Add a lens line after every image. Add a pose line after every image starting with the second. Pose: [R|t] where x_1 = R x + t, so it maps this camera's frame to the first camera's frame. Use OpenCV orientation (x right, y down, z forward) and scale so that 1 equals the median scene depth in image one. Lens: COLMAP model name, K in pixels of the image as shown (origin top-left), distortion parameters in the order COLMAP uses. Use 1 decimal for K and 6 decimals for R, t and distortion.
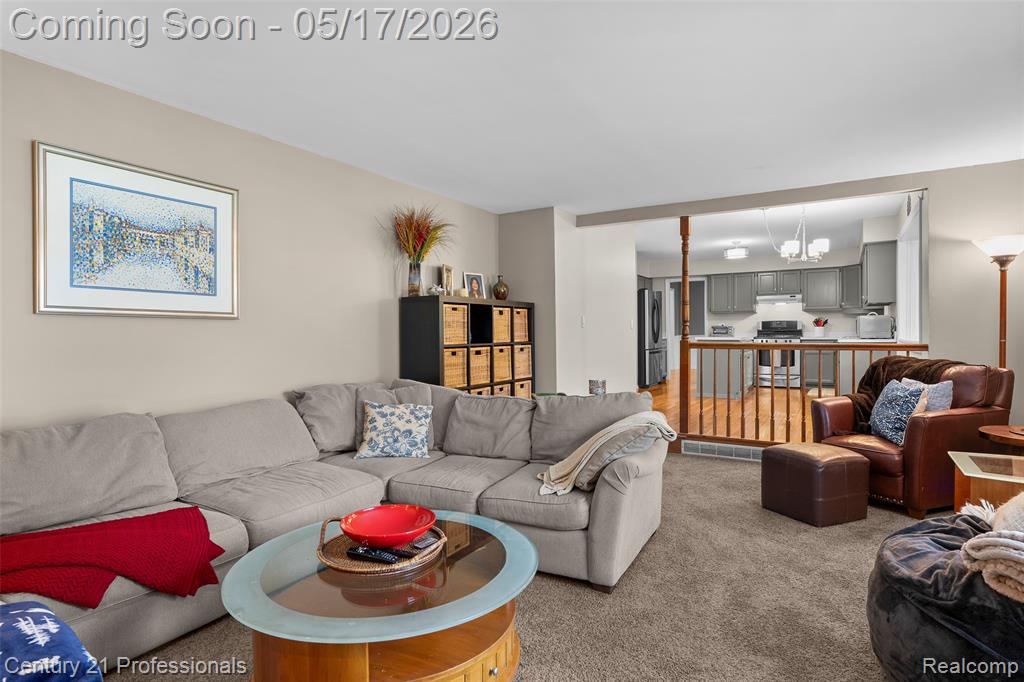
lens RADIAL K [[555.6, 0, 509.6], [0, 555.6, 338.1], [0, 0, 1]] dist [0.003926, 0.000112]
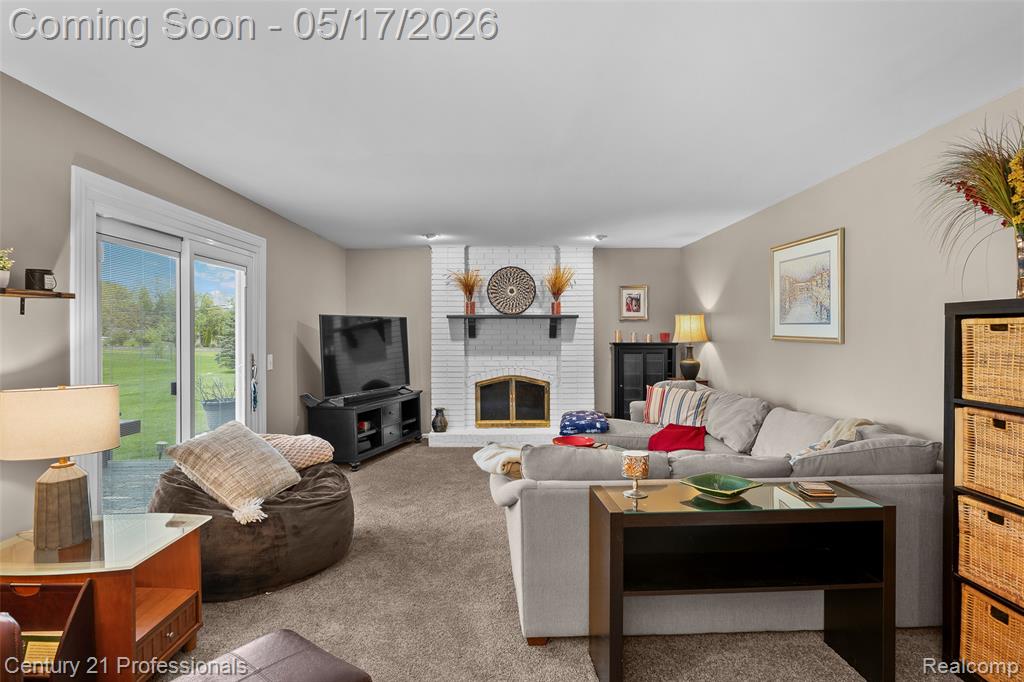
lens RADIAL K [[555.6, 0, 514.5], [0, 555.6, 336.0], [0, 0, 1]] dist [0.003926, 0.000112]
pose [[-0.850750, 0.018487, -0.525245, 0.696504], [0.007635, 0.999710, 0.022820, -0.084572], [0.525515, 0.015403, -0.850645, 1.699805]]
